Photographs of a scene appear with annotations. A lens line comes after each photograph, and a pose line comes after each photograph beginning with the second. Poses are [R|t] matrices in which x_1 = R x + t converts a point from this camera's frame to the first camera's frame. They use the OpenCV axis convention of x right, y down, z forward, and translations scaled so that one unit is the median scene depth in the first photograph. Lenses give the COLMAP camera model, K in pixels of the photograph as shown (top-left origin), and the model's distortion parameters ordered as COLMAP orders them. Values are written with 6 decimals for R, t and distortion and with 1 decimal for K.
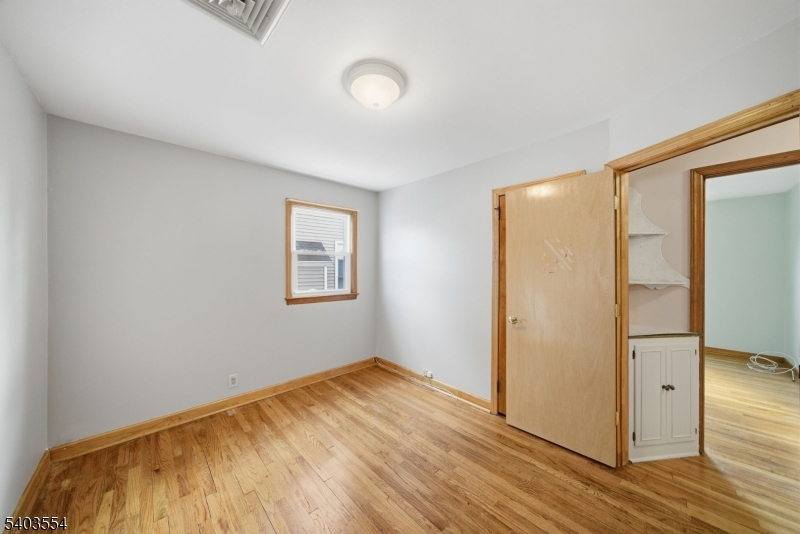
lens RADIAL K [[275.6, 0, 395.3], [0, 275.6, 268.1], [0, 0, 1]] dist [-0.002345, 0.000545]
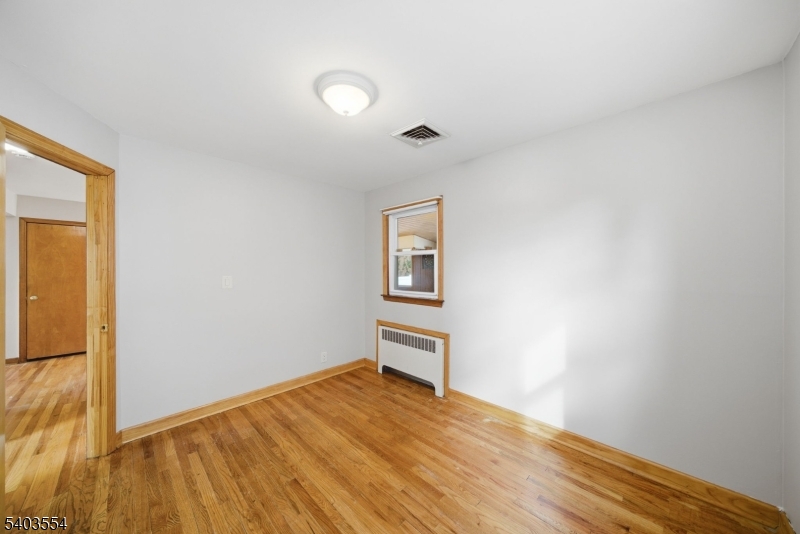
lens RADIAL K [[275.6, 0, 393.0], [0, 275.6, 268.8], [0, 0, 1]] dist [-0.002345, 0.000545]
pose [[-0.999591, 0.000813, -0.028581, -0.140288], [0.000783, 0.999999, 0.001070, 0.002316], [0.028582, 0.001048, -0.999591, 1.310516]]
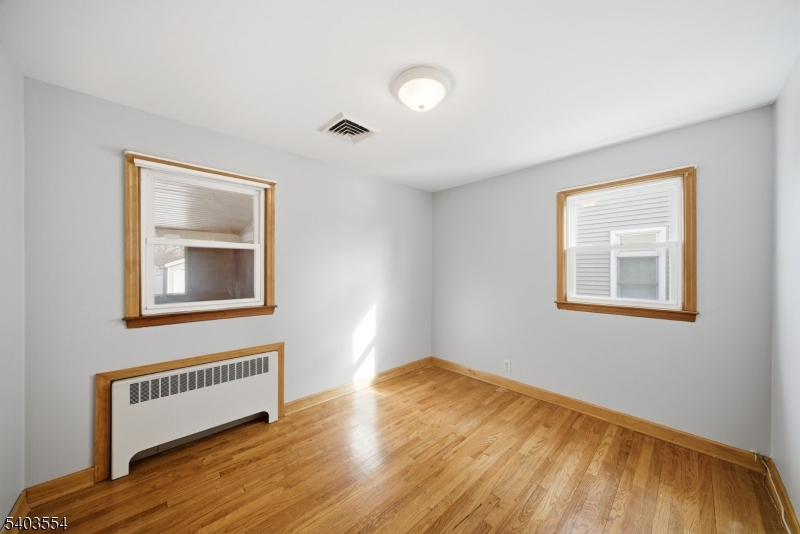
lens RADIAL K [[275.6, 0, 405.9], [0, 275.6, 269.6], [0, 0, 1]] dist [-0.002345, 0.000545]
pose [[0.014859, 0.002832, -0.999886, 0.606368], [-0.005134, 0.999983, 0.002756, 0.006342], [0.999876, 0.005093, 0.014873, 0.594721]]
